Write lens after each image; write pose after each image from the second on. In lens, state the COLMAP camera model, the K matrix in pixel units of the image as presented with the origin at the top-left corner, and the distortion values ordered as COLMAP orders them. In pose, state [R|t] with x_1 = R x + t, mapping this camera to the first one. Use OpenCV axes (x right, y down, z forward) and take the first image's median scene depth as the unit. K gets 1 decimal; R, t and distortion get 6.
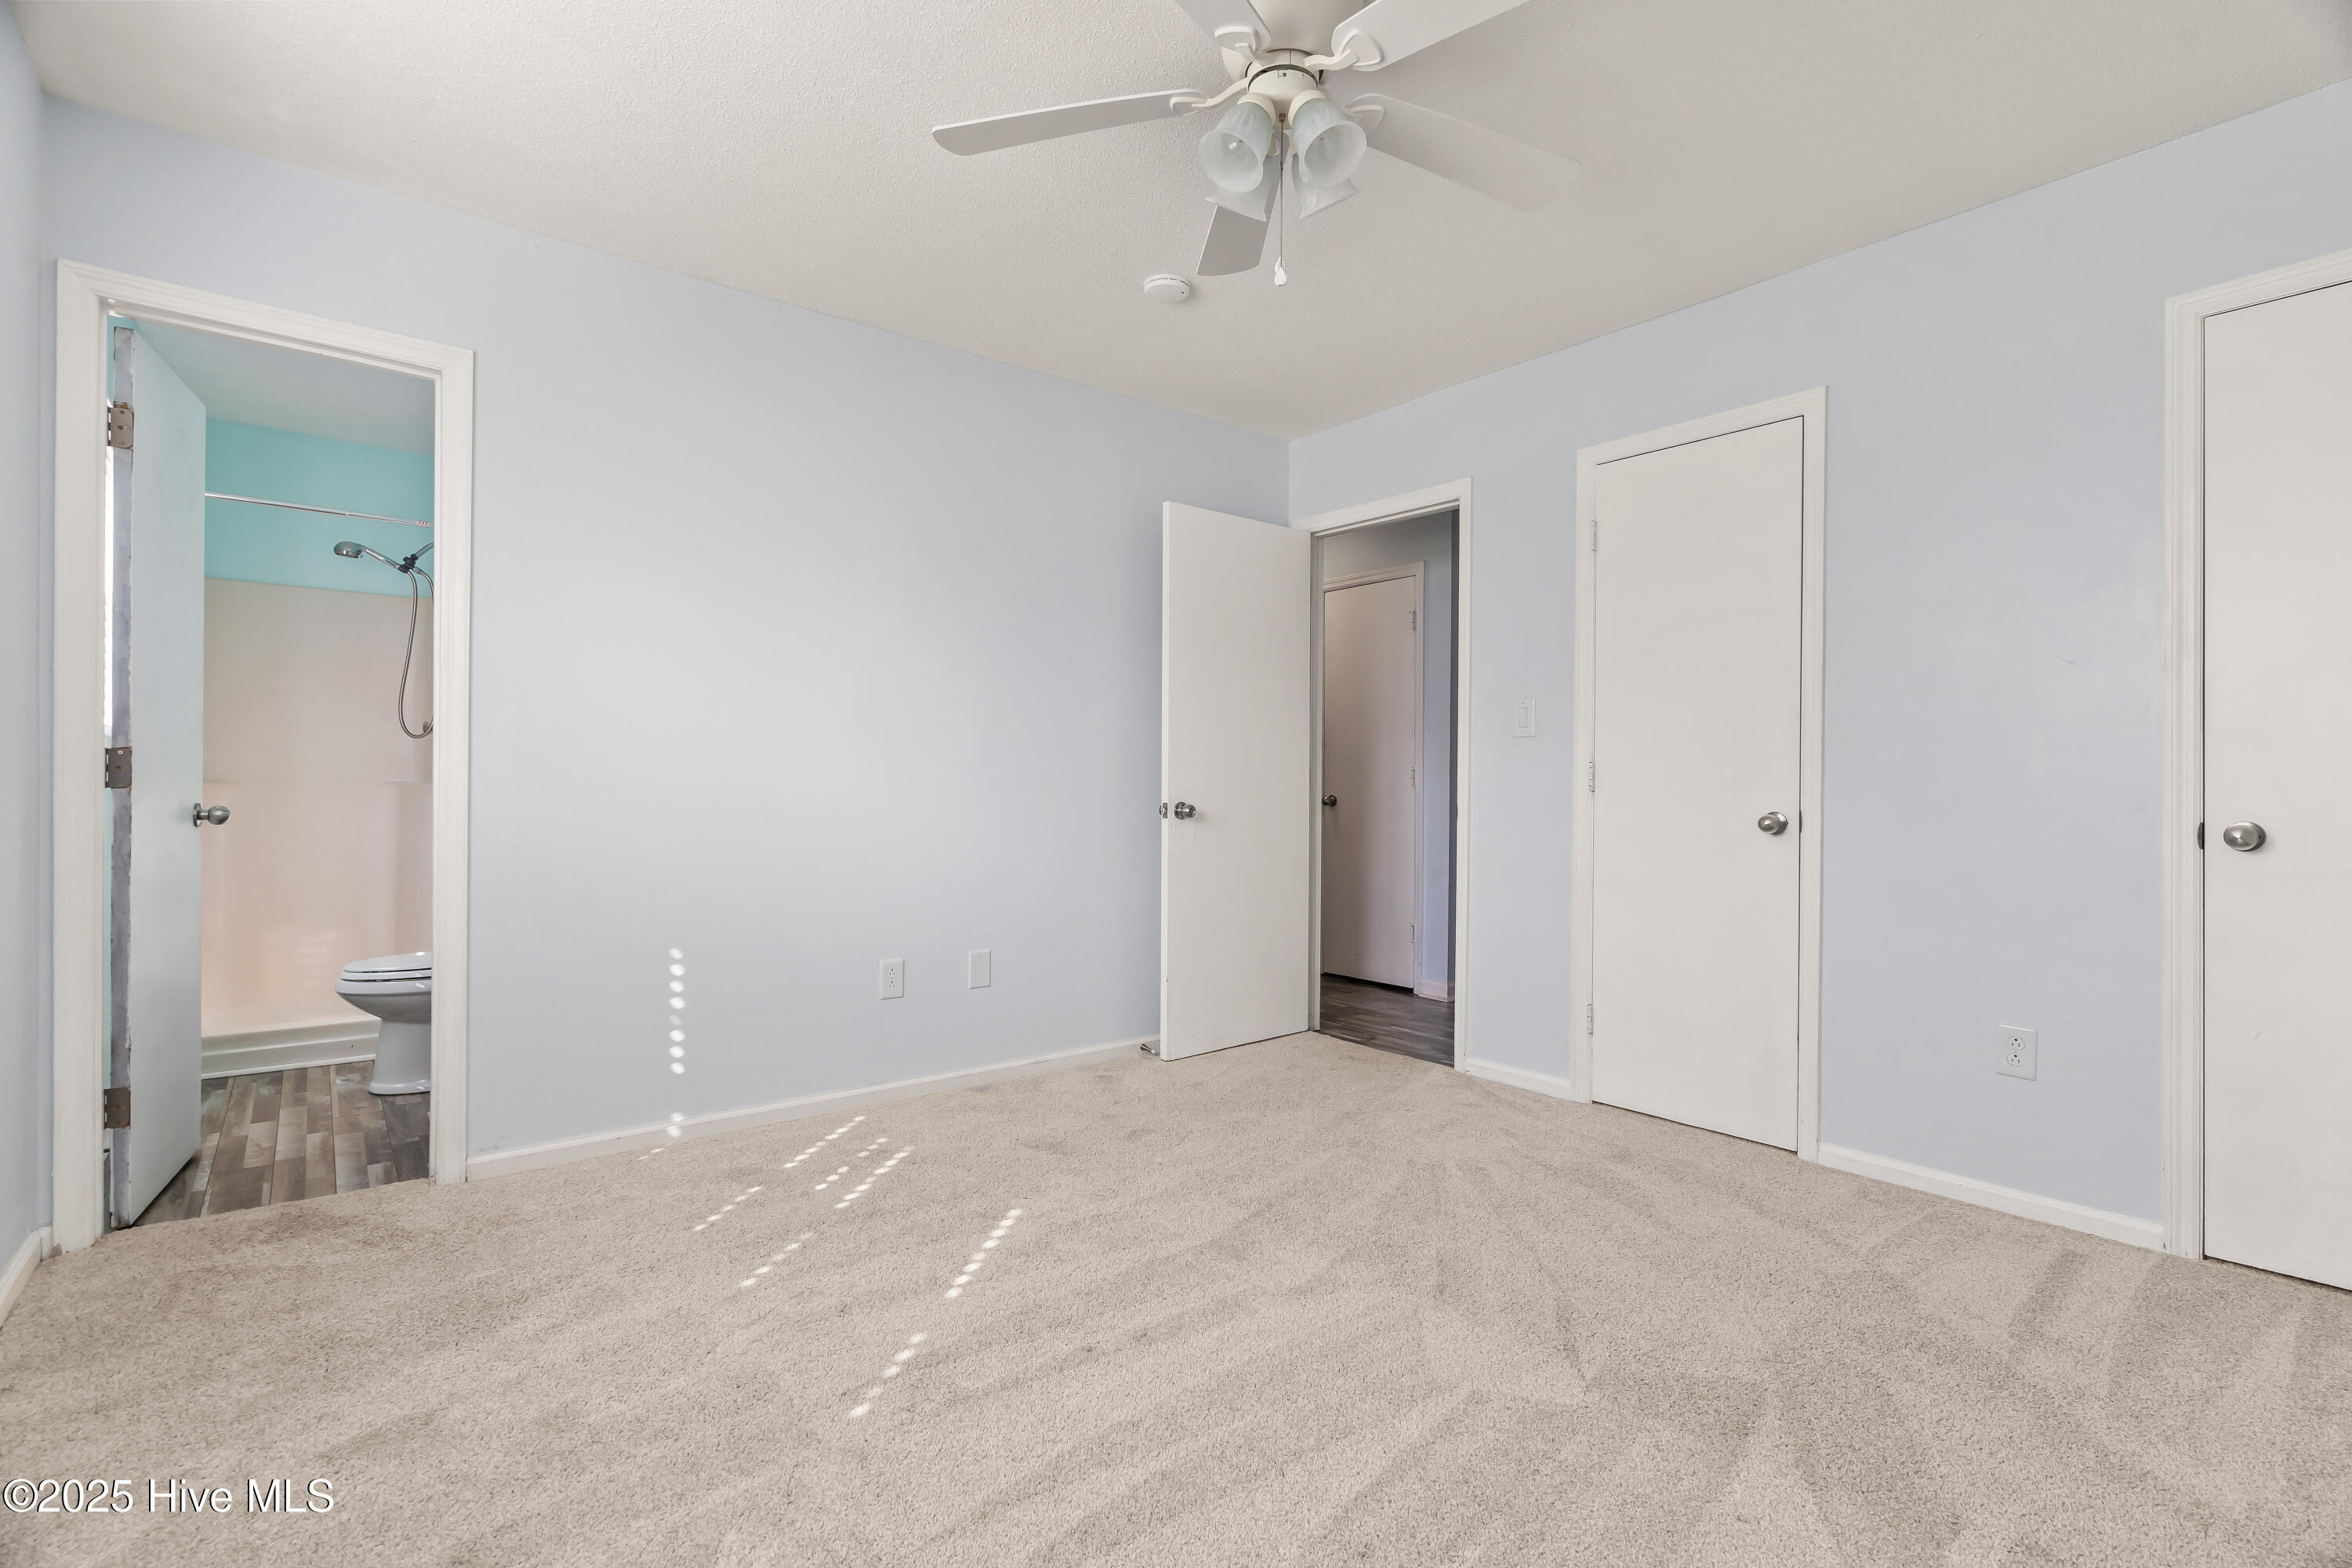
lens RADIAL K [[1118.1, 0, 1189.8], [0, 1118.1, 790.4], [0, 0, 1]] dist [-0.002822, 0.001394]
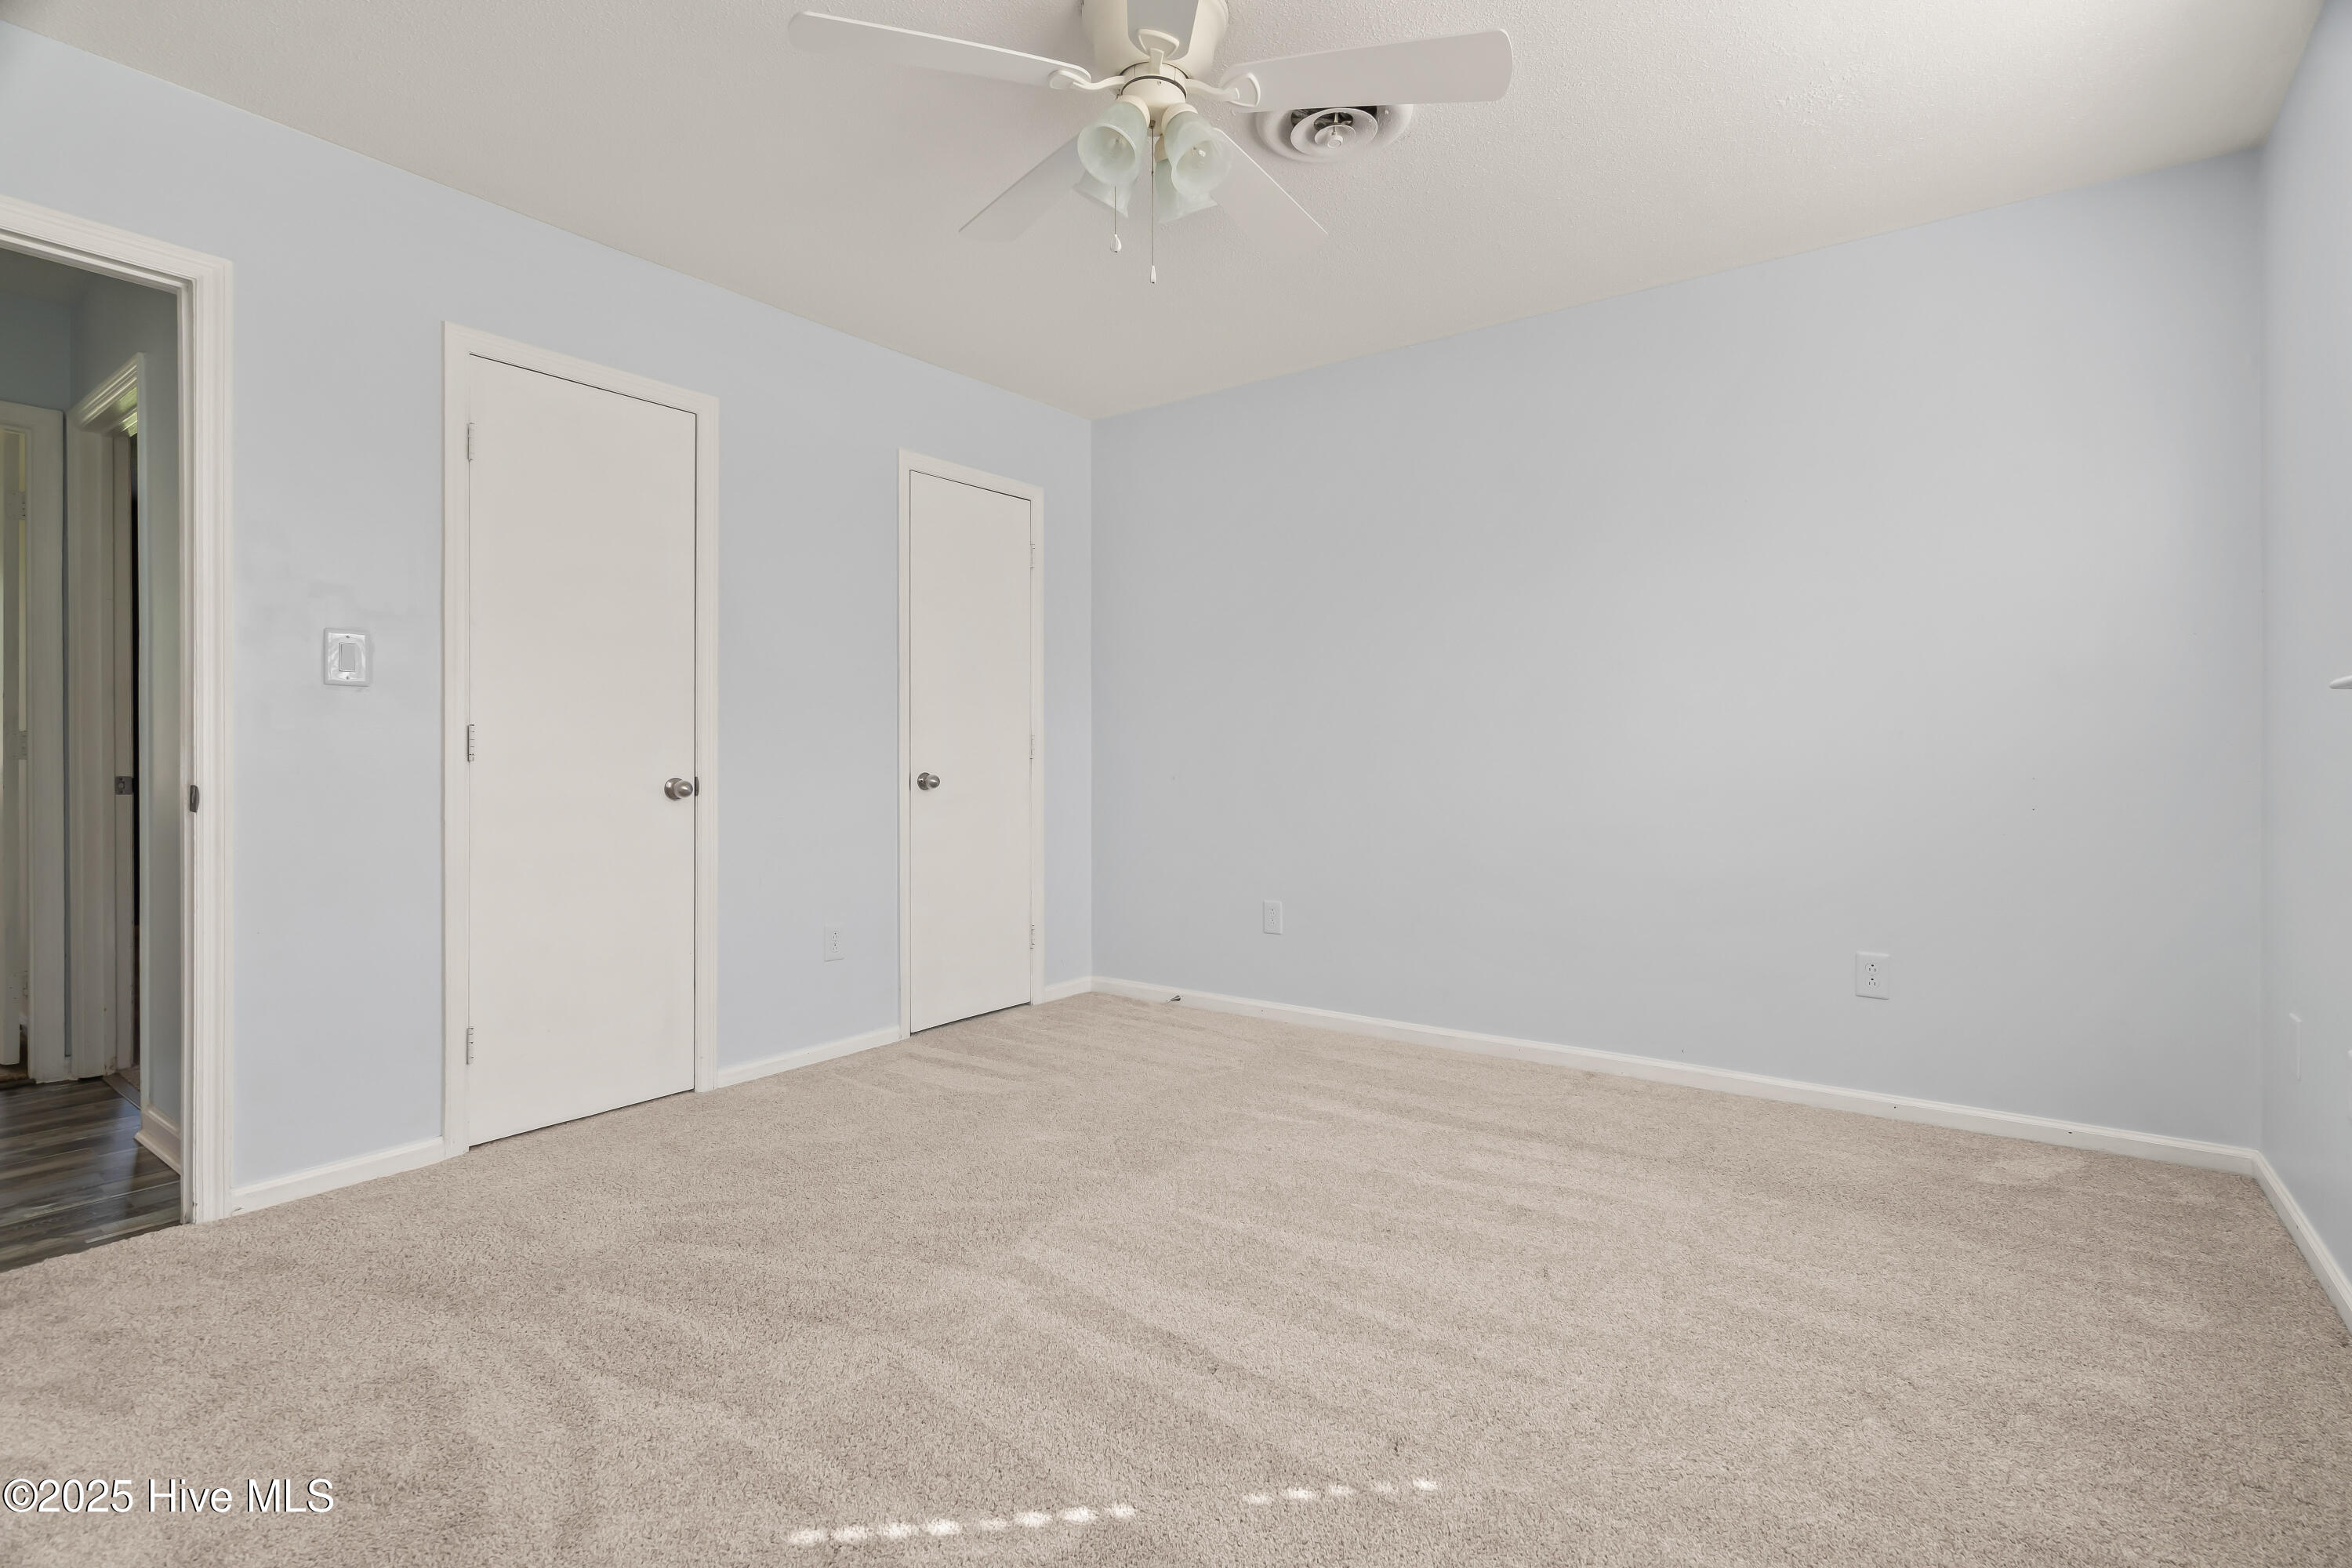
lens RADIAL K [[1118.1, 0, 1182.3], [0, 1118.1, 762.8], [0, 0, 1]] dist [-0.002822, 0.001394]
pose [[-0.288072, -0.006589, 0.957586, -0.828931], [0.009256, 0.999910, 0.009665, -0.000036], [-0.957564, 0.011648, -0.287985, 1.118013]]
